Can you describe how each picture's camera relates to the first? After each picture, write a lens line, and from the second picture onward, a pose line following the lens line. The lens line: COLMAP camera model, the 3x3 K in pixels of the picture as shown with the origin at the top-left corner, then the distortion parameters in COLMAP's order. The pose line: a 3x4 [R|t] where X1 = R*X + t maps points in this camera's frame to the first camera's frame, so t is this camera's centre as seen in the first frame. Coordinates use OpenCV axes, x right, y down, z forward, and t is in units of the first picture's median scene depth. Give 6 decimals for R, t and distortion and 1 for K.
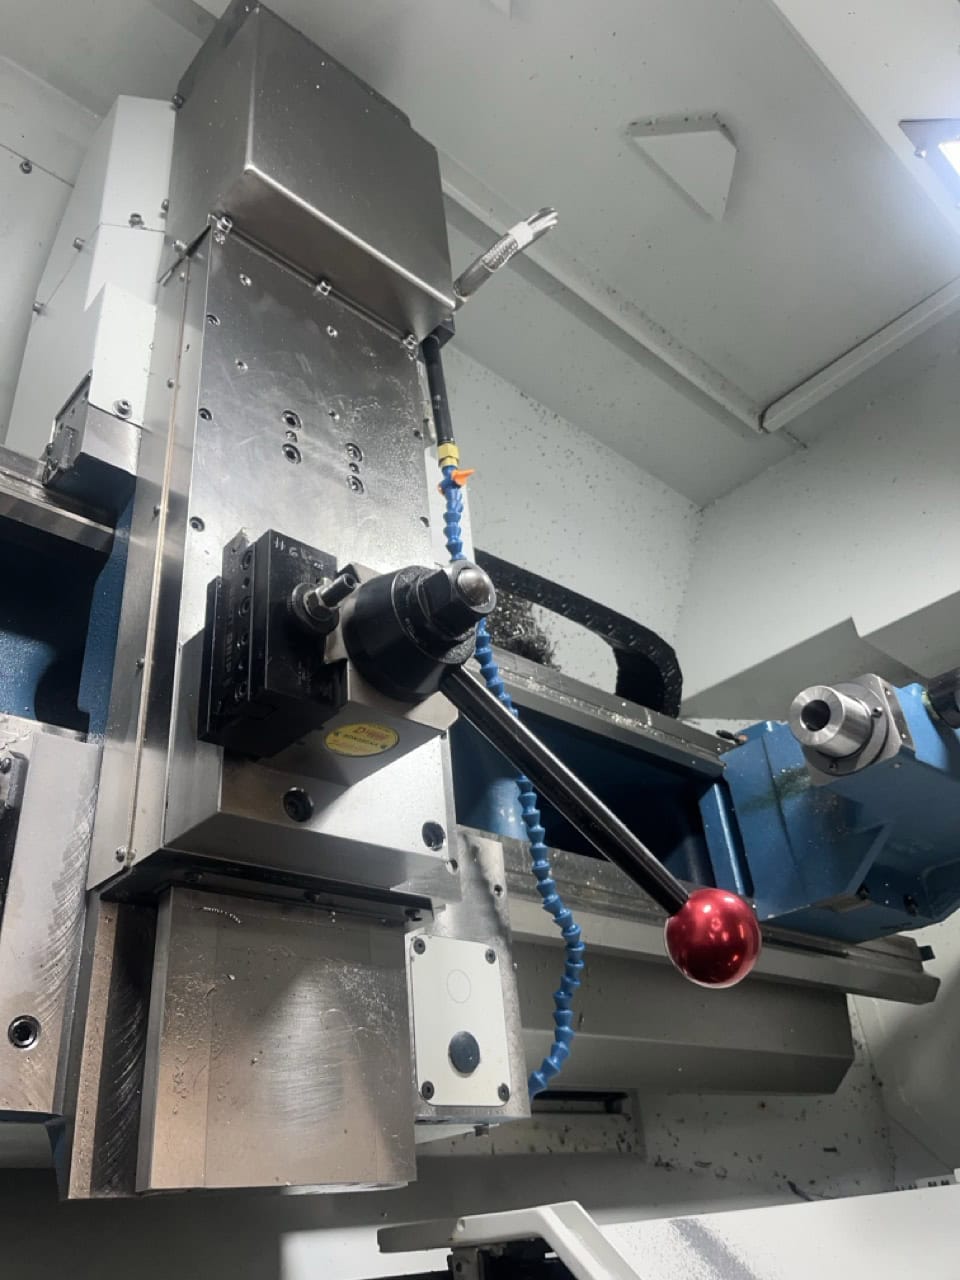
lens RADIAL K [[986.3, 0, 489.2], [0, 986.3, 639.6], [0, 0, 1]] dist [0.067094, -0.113517]
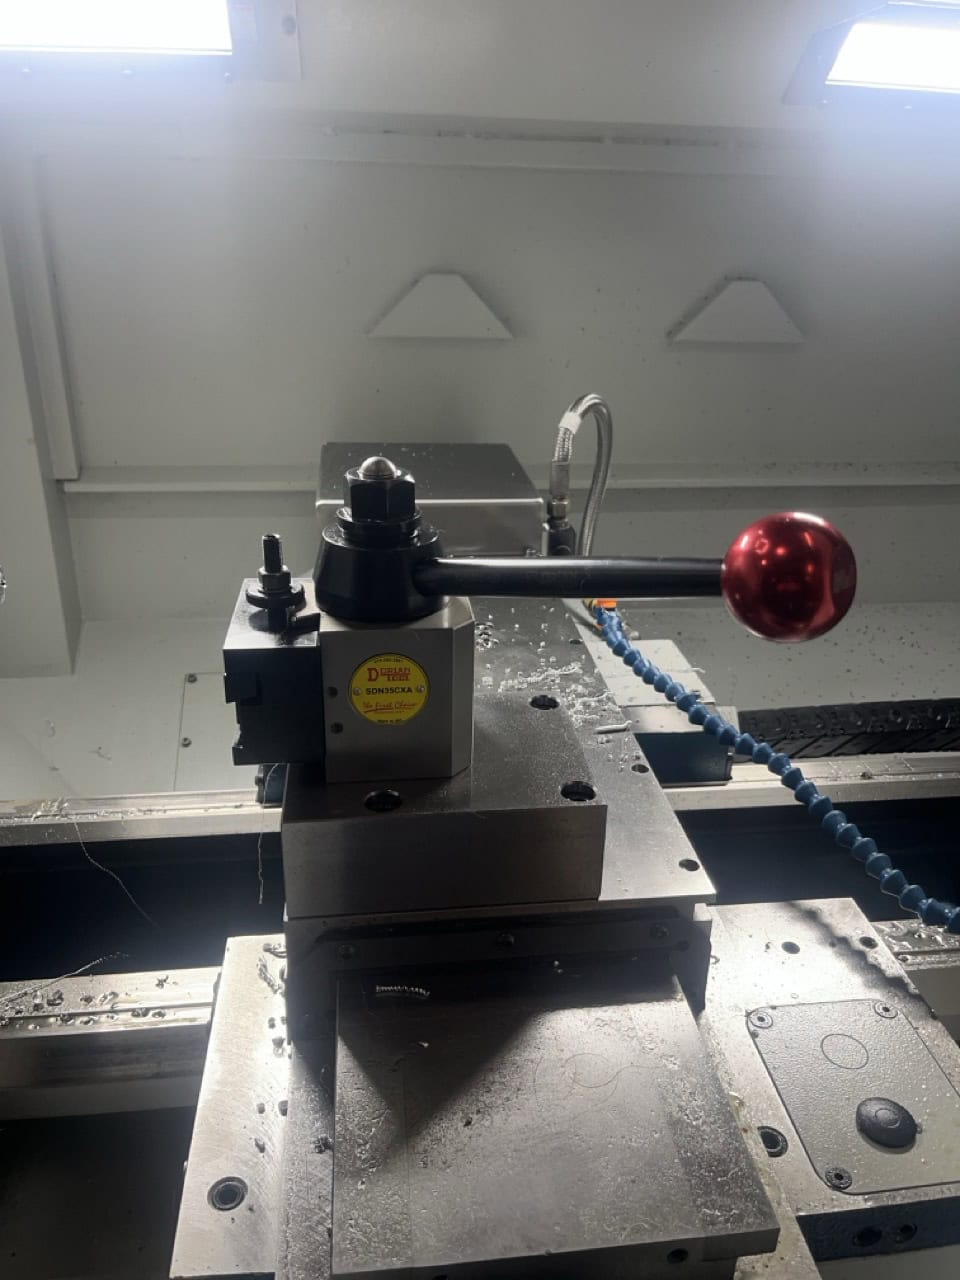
lens RADIAL K [[986.3, 0, 489.2], [0, 986.3, 639.6], [0, 0, 1]] dist [0.067094, -0.113517]
pose [[0.749206, -0.605079, -0.269389, 0.090058], [0.403926, 0.739740, -0.538171, 0.249282], [0.524914, 0.294387, 0.798625, 0.126887]]
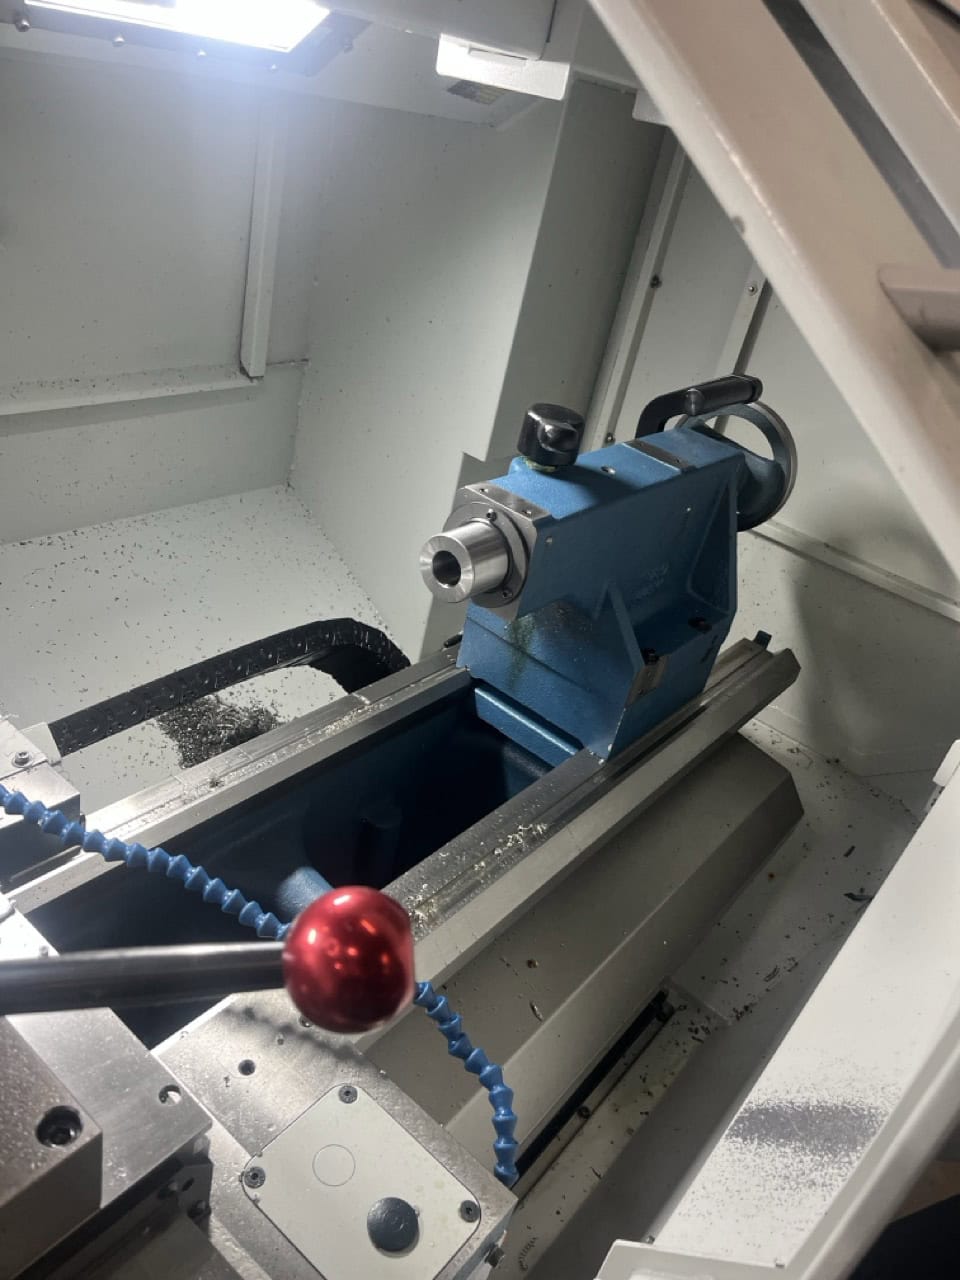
lens RADIAL K [[986.3, 0, 489.2], [0, 986.3, 639.6], [0, 0, 1]] dist [0.067094, -0.113517]
pose [[0.656934, -0.735704, 0.164856, 0.131020], [0.736794, 0.672830, 0.066595, 0.069649], [-0.159914, 0.077717, 0.984067, 0.121115]]
